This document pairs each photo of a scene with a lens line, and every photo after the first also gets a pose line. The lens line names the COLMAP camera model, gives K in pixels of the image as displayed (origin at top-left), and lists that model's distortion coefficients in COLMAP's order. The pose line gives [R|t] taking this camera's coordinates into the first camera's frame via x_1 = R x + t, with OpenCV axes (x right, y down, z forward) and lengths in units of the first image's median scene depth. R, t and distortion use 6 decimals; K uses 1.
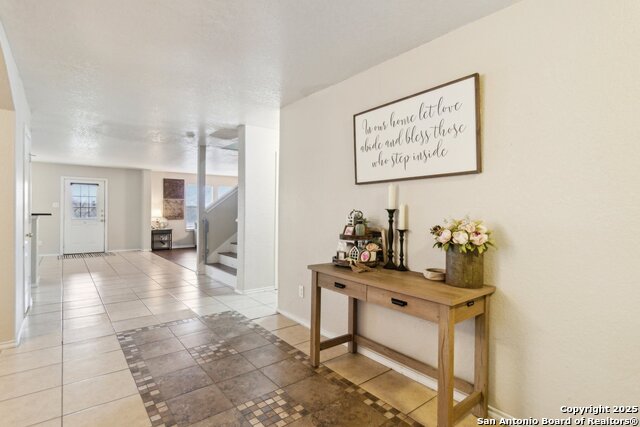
lens RADIAL K [[319.7, 0, 317.9], [0, 319.7, 209.5], [0, 0, 1]] dist [0.001822, -0.000296]
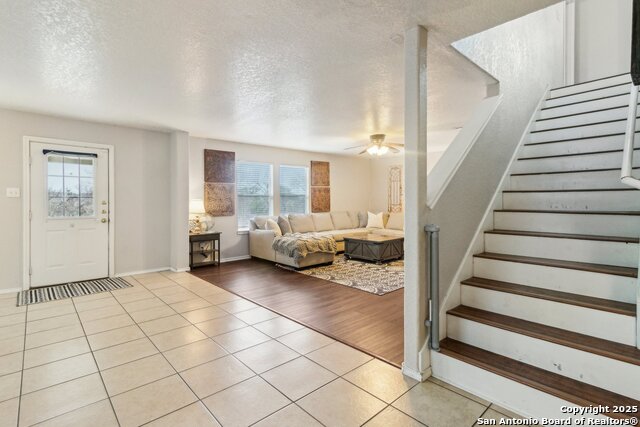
lens RADIAL K [[310.2, 0, 318.8], [0, 310.2, 201.6], [0, 0, 1]] dist [0.001561, 0.000428]
pose [[0.997335, -0.002344, 0.072923, -0.340433], [0.001461, 0.999925, 0.012168, -0.004307], [-0.072946, -0.012029, 0.997263, 0.434158]]
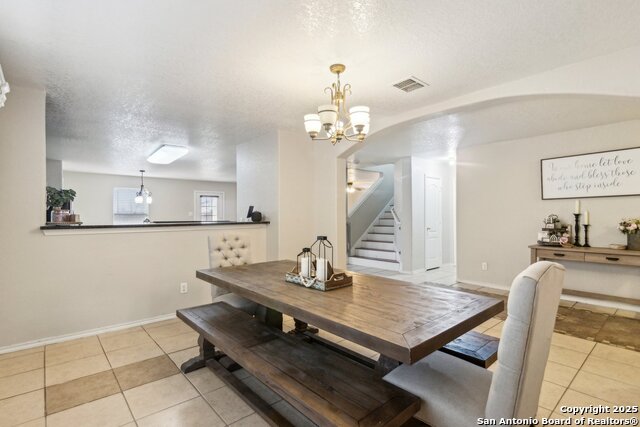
lens RADIAL K [[310.2, 0, 320.9], [0, 310.2, 216.1], [0, 0, 1]] dist [0.001561, 0.000428]
pose [[0.998605, -0.014485, 0.050785, -0.354888], [0.014259, 0.999887, 0.004799, -0.004603], [-0.050849, -0.004068, 0.998698, -0.185957]]
